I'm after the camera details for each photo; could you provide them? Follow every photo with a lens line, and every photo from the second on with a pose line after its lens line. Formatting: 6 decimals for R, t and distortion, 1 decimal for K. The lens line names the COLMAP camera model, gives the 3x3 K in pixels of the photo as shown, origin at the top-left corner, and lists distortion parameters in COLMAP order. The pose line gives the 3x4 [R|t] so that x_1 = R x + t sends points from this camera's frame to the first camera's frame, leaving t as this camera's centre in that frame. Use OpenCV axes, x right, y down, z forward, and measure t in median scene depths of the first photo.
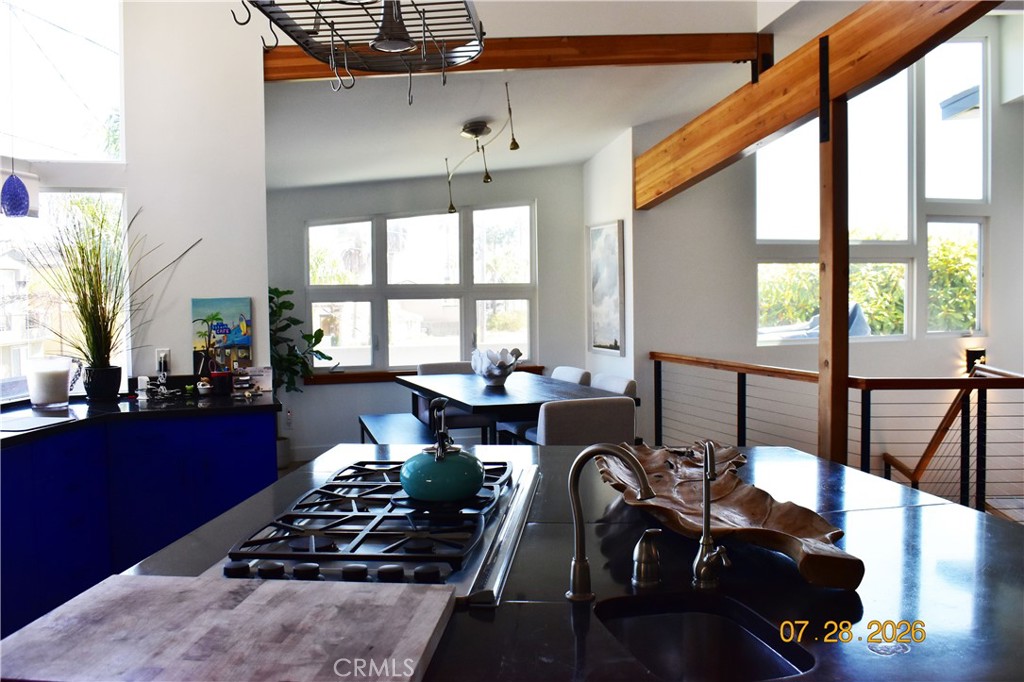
lens RADIAL K [[941.5, 0, 512.0], [0, 941.5, 341.0], [0, 0, 1]] dist [-0.087539, -0.002340]
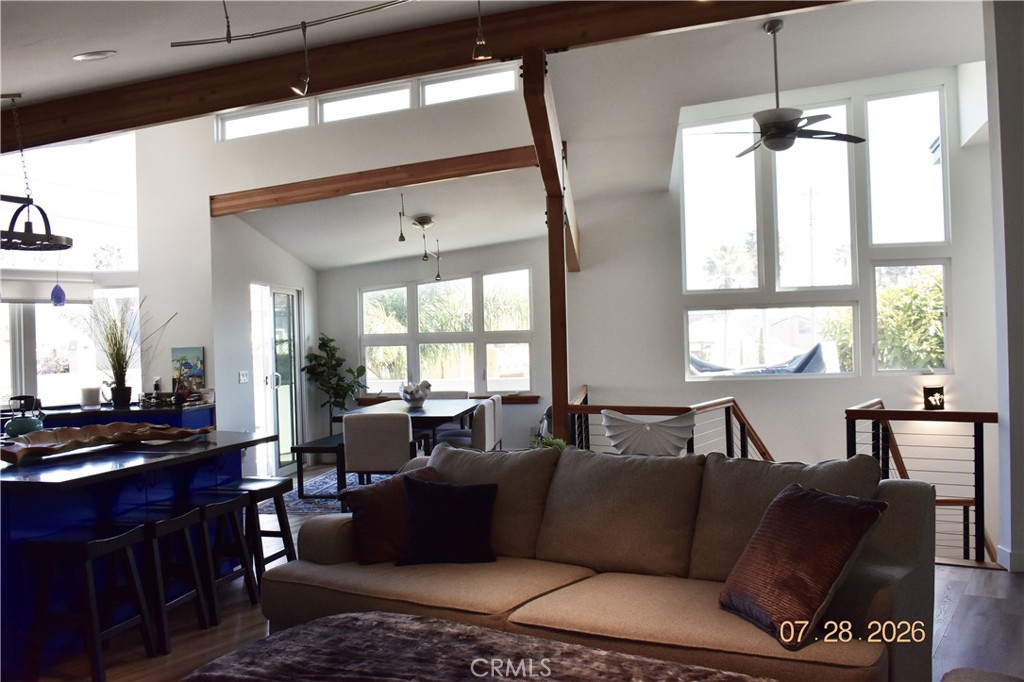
lens RADIAL K [[941.5, 0, 512.0], [0, 941.5, 341.0], [0, 0, 1]] dist [-0.087539, -0.002340]
pose [[0.897938, -0.008977, -0.440030, 0.696973], [-0.008121, 0.999284, -0.036958, 0.000122], [0.440047, 0.036760, 0.897222, -0.184638]]
